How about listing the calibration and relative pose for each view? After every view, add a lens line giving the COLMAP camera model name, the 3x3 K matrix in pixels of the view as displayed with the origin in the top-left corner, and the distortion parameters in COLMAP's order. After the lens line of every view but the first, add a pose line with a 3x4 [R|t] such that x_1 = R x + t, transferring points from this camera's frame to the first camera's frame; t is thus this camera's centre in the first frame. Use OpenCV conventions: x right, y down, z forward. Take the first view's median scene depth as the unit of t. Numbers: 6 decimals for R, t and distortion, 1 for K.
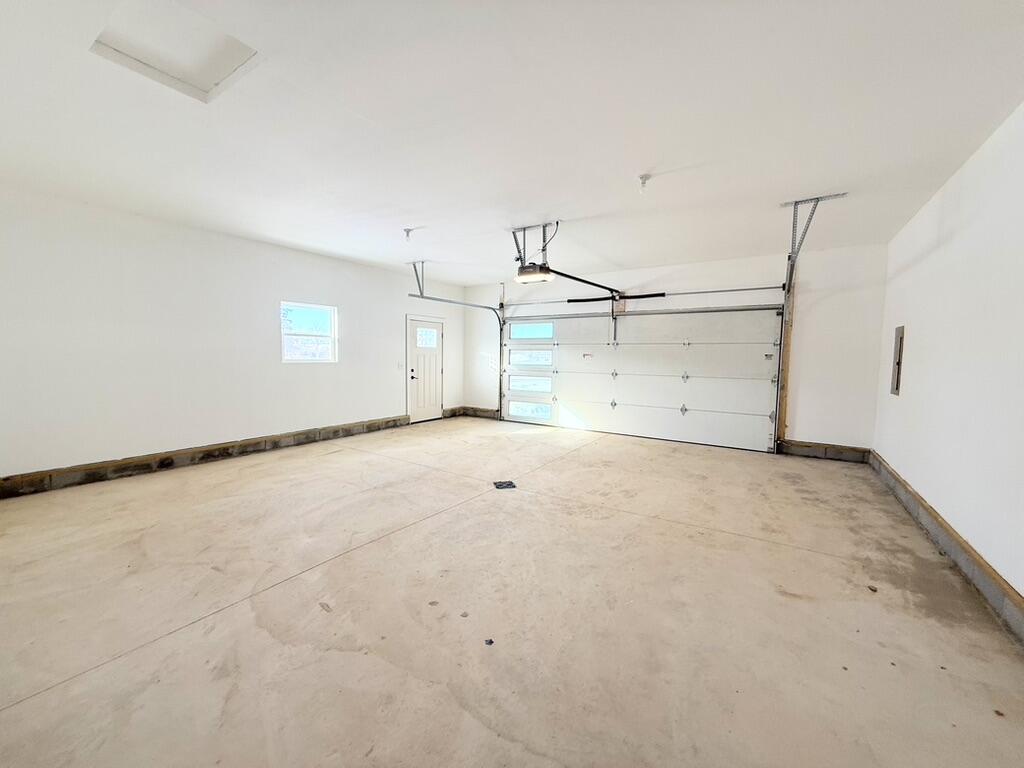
lens RADIAL K [[406.0, 0, 508.9], [0, 406.0, 382.8], [0, 0, 1]] dist [0.000769, -0.000004]
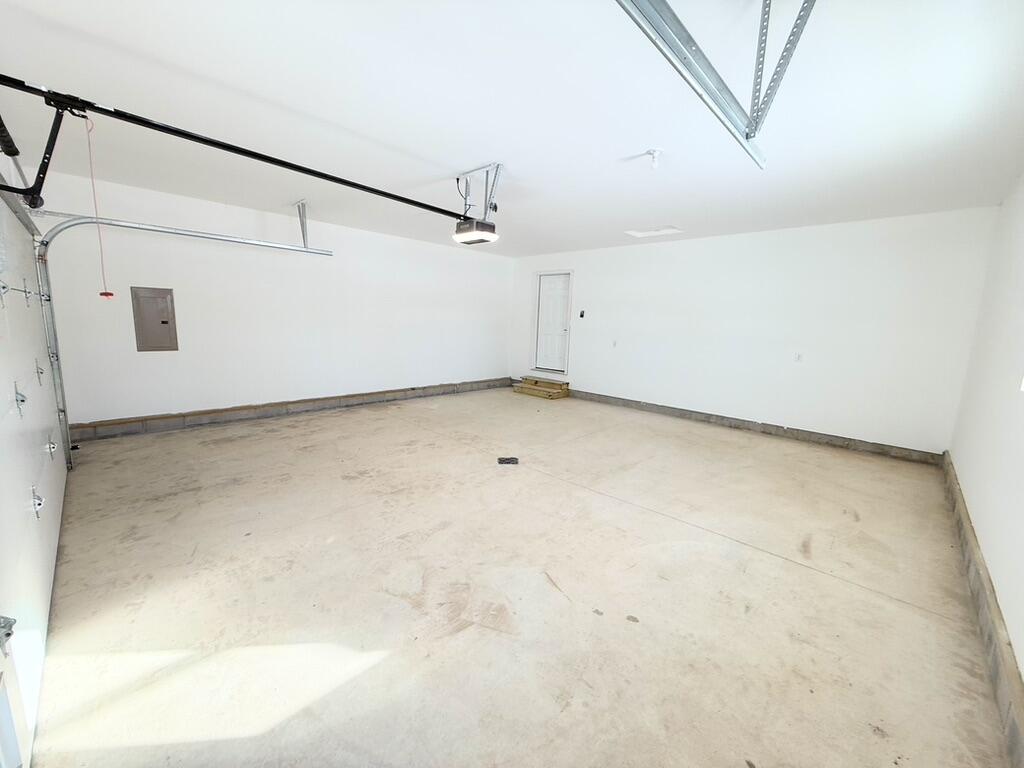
lens RADIAL K [[406.0, 0, 508.9], [0, 406.0, 382.8], [0, 0, 1]] dist [0.000769, -0.000004]
pose [[-0.980623, -0.074798, 0.181061, -0.187098], [-0.032804, 0.973886, 0.224656, -0.173166], [-0.193137, 0.214363, -0.957469, 1.977955]]
